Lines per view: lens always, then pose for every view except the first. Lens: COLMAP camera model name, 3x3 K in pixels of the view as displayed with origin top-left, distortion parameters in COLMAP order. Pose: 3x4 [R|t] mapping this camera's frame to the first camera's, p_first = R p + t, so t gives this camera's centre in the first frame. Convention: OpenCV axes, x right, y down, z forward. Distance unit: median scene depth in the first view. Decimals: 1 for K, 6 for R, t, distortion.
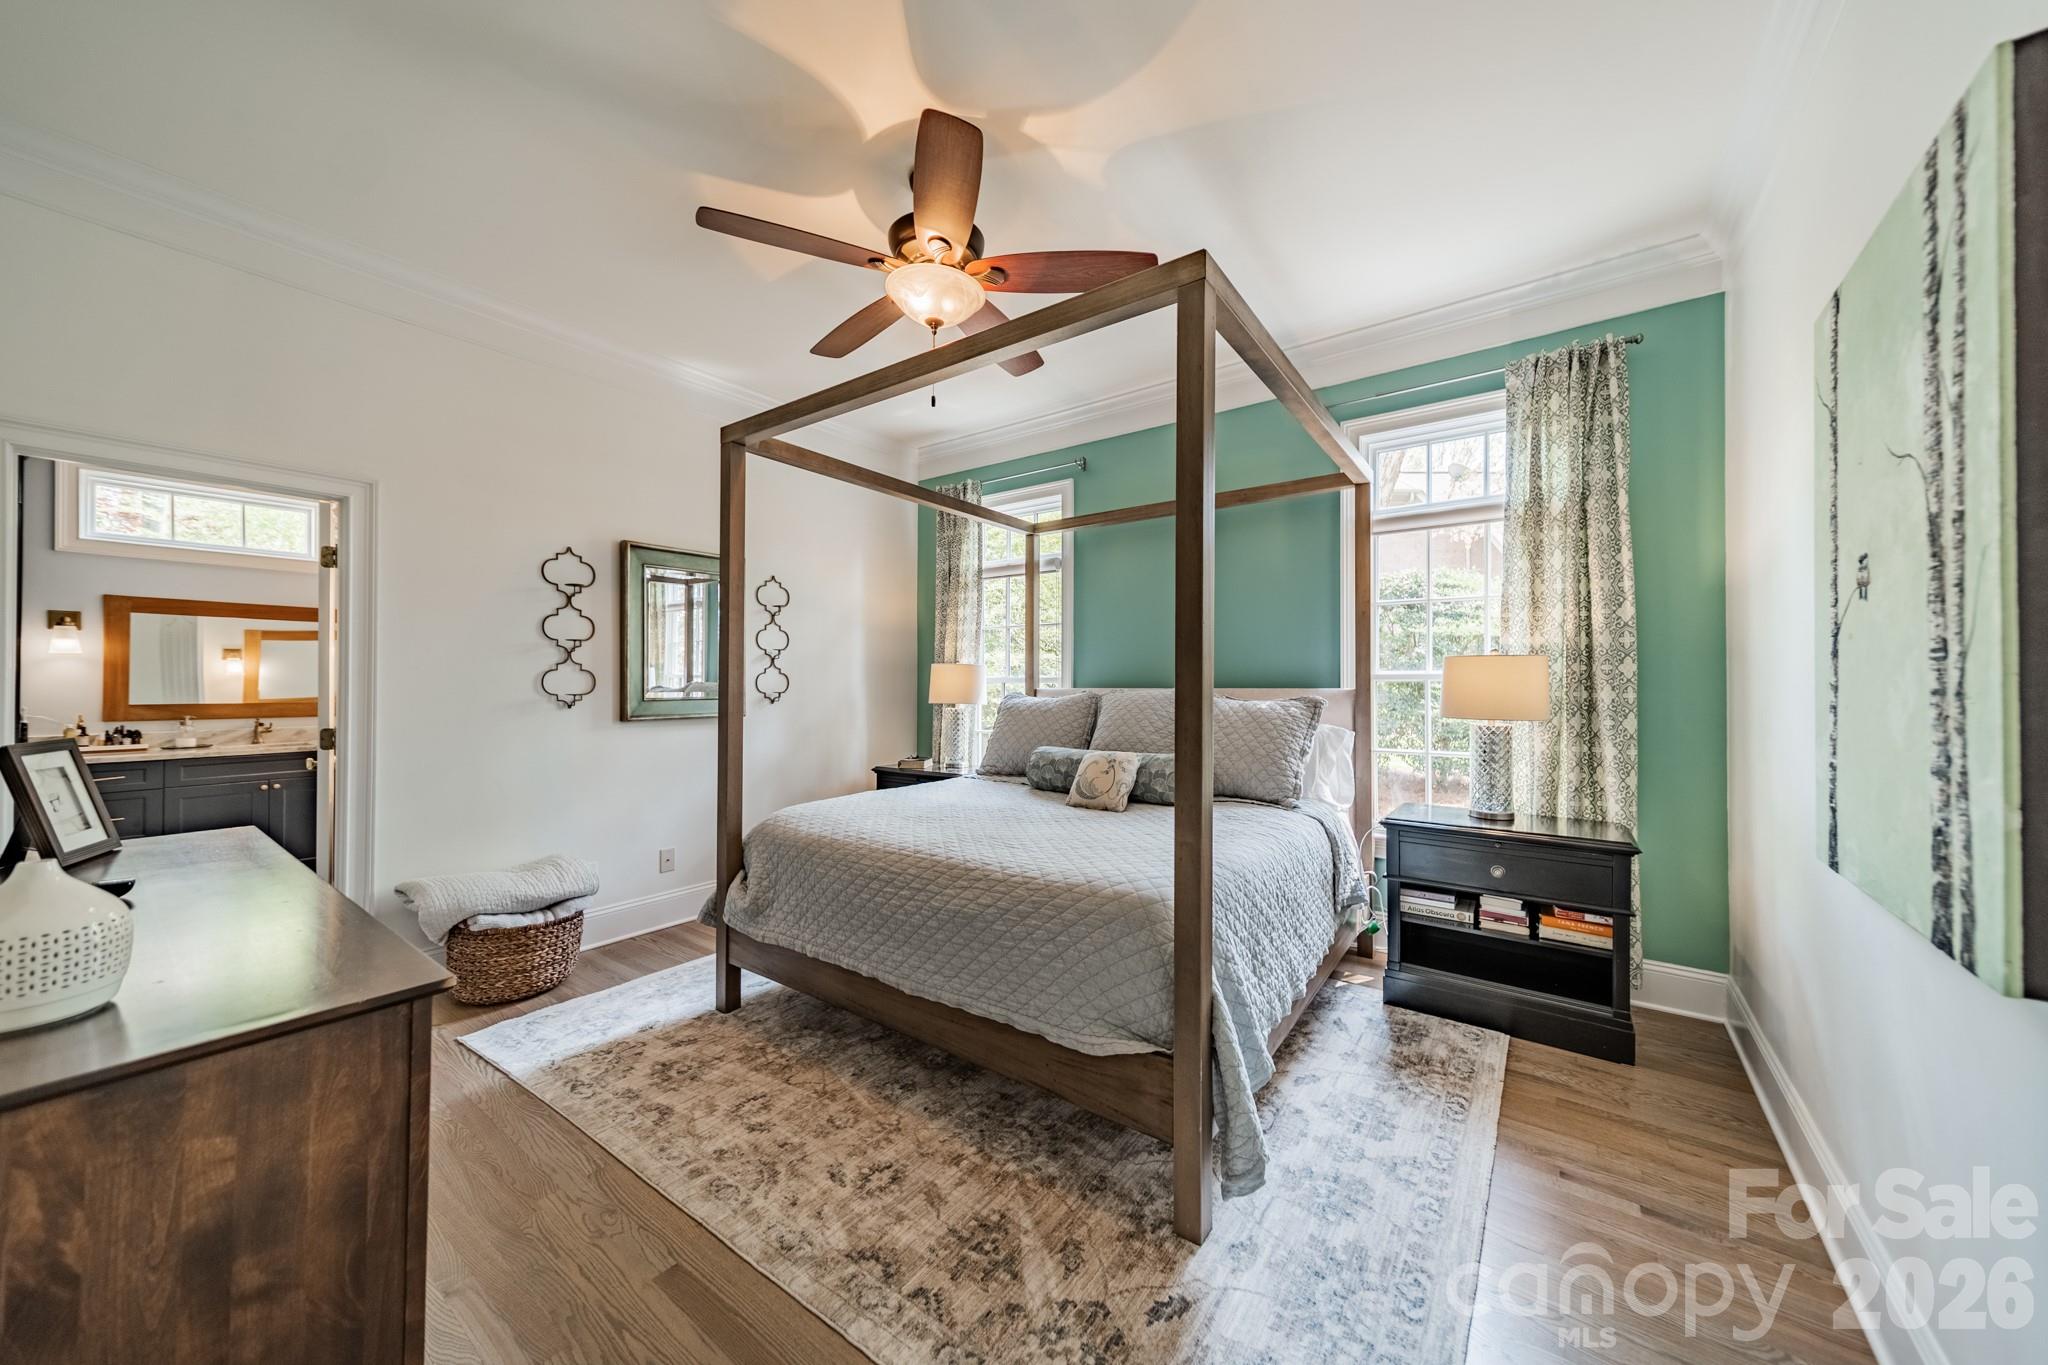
lens RADIAL K [[722.3, 0, 1030.2], [0, 722.3, 678.5], [0, 0, 1]] dist [0.008806, -0.000426]
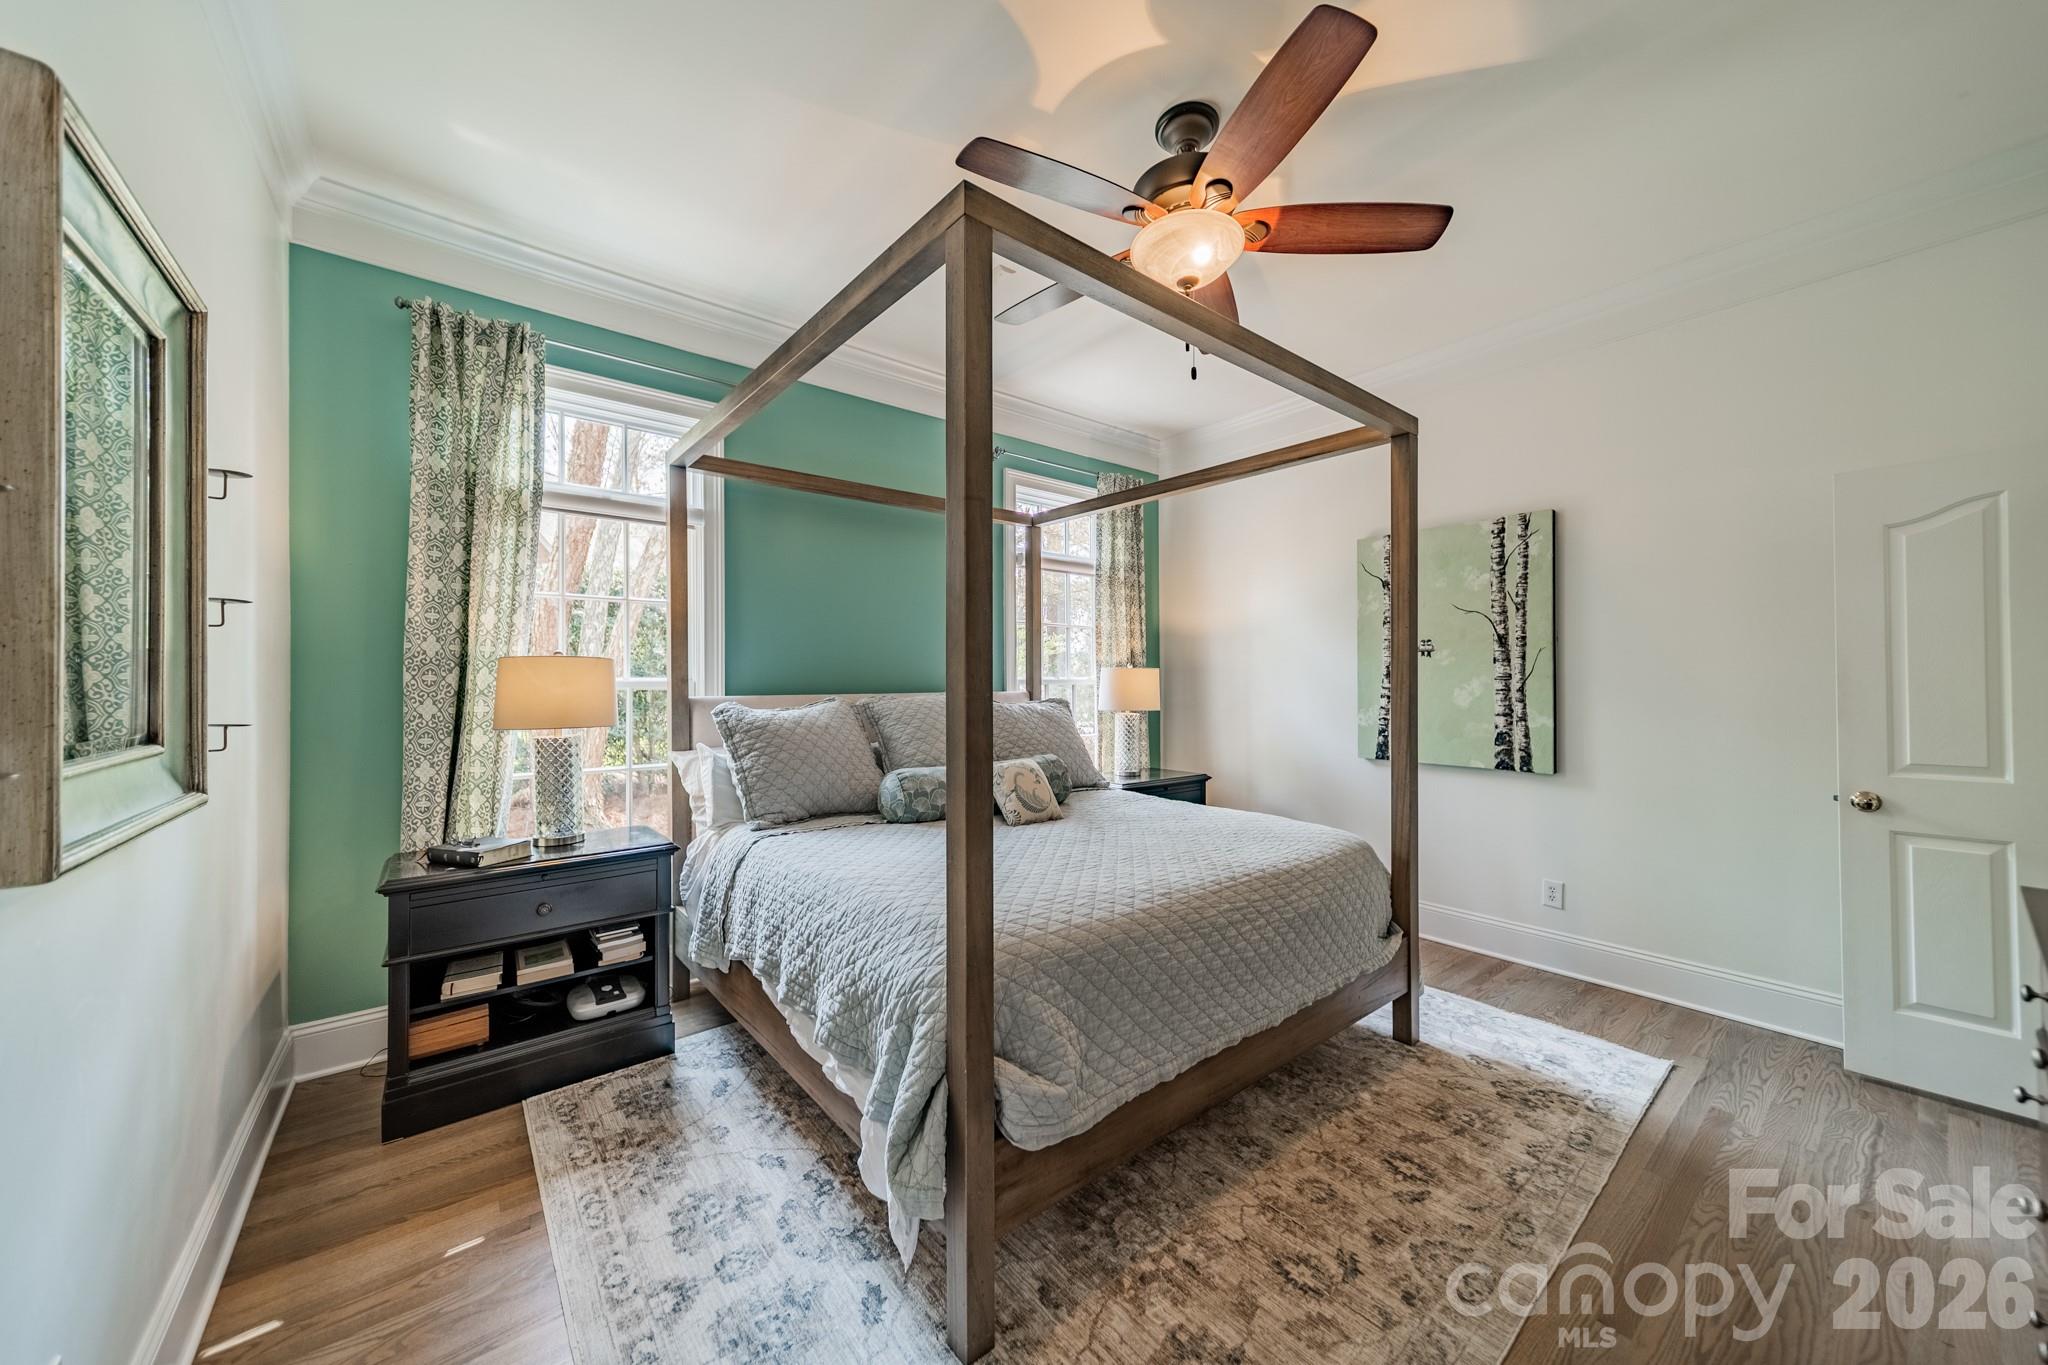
lens RADIAL K [[722.3, 0, 1026.9], [0, 722.3, 678.0], [0, 0, 1]] dist [0.008806, -0.000426]
pose [[0.257153, 0.004393, 0.966361, -1.133325], [-0.004779, 0.999983, -0.003274, -0.006456], [-0.966359, -0.003777, 0.257170, 1.053826]]
